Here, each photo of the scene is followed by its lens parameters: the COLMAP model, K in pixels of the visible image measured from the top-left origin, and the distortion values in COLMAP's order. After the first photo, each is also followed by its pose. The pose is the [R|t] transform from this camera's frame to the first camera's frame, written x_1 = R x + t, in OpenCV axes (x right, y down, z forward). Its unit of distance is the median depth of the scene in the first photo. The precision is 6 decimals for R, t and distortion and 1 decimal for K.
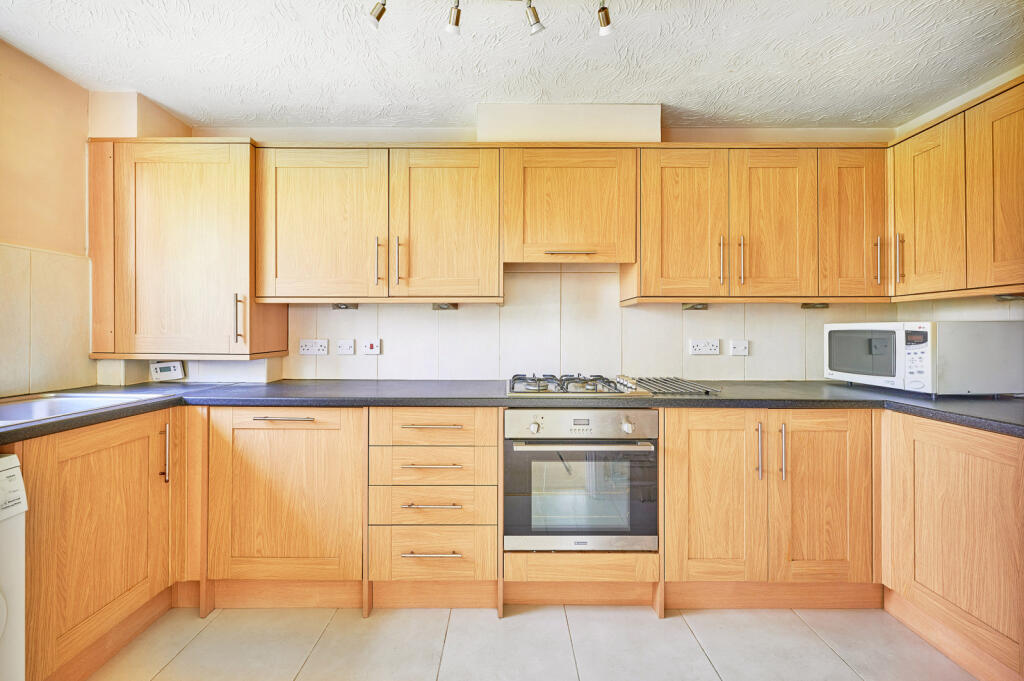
lens RADIAL K [[430.7, 0, 470.1], [0, 430.7, 326.8], [0, 0, 1]] dist [0.001089, 0.000046]
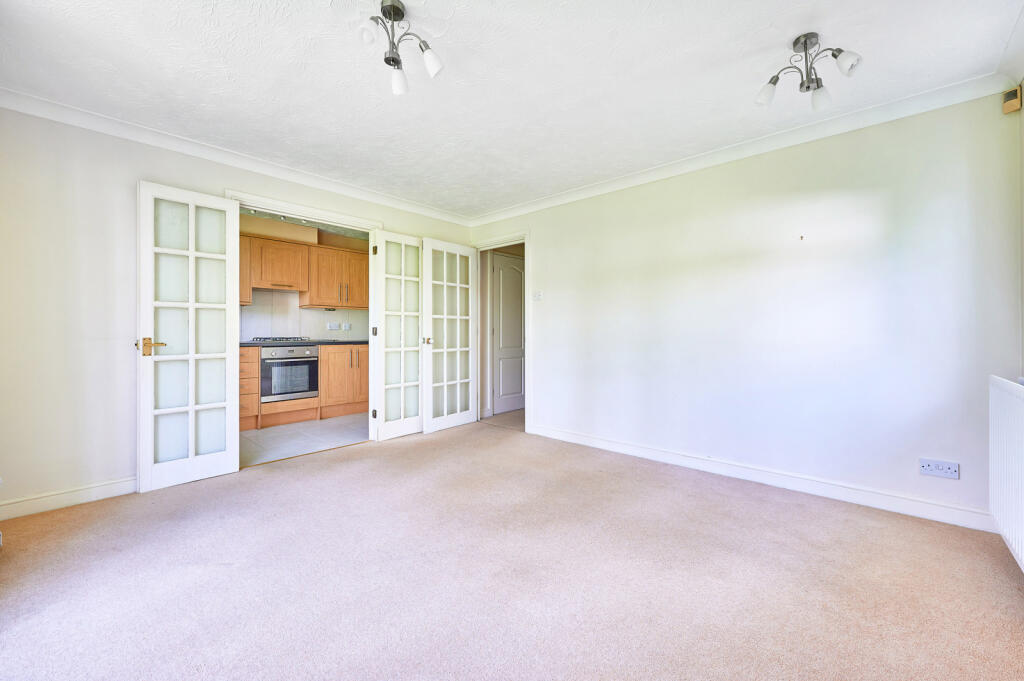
lens RADIAL K [[430.7, 0, 470.1], [0, 430.7, 326.8], [0, 0, 1]] dist [0.001089, 0.000046]
pose [[0.696027, 0.001813, 0.718013, -0.826616], [0.001397, 0.999992, -0.003879, 0.074912], [-0.718014, 0.003703, 0.696019, -1.545722]]
